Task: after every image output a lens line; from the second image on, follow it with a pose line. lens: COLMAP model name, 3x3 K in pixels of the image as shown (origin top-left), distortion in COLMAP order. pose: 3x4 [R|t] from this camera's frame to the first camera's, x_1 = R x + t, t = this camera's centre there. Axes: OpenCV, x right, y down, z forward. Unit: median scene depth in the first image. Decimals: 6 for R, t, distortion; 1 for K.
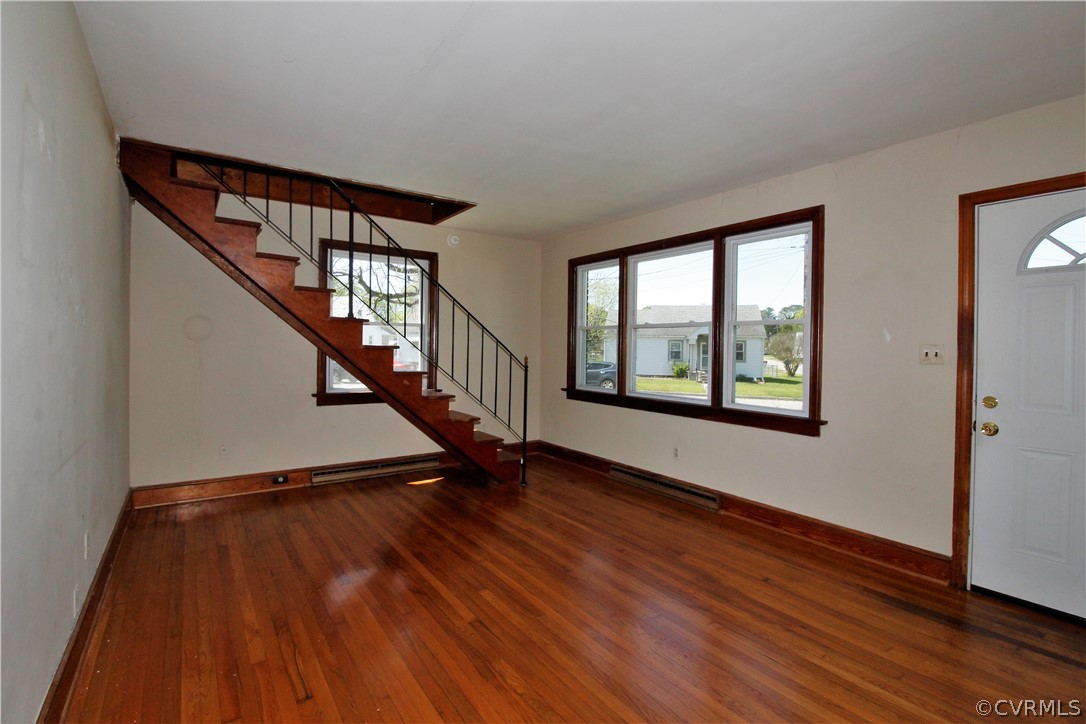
lens RADIAL K [[514.3, 0, 533.0], [0, 514.3, 346.8], [0, 0, 1]] dist [-0.003508, -0.014836]
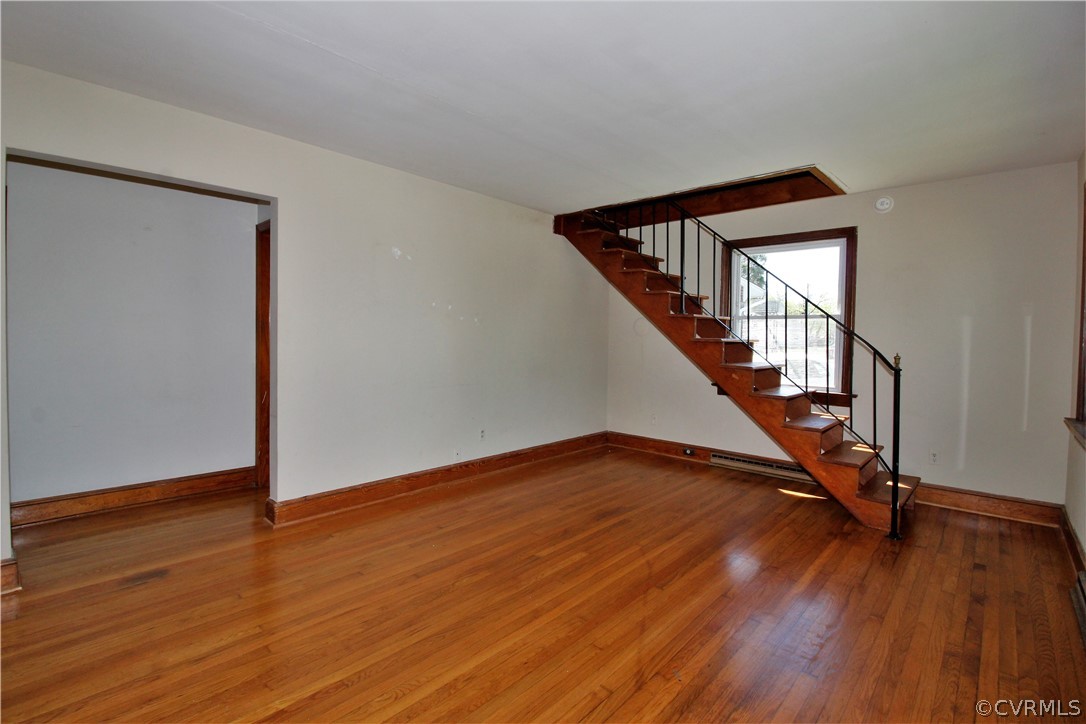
lens RADIAL K [[514.3, 0, 533.0], [0, 514.3, 346.8], [0, 0, 1]] dist [-0.003508, -0.014836]
pose [[0.188001, 0.010640, -0.982111, 0.685277], [-0.011841, 0.999893, 0.008566, 0.009492], [0.982097, 0.010019, 0.188107, 0.468009]]
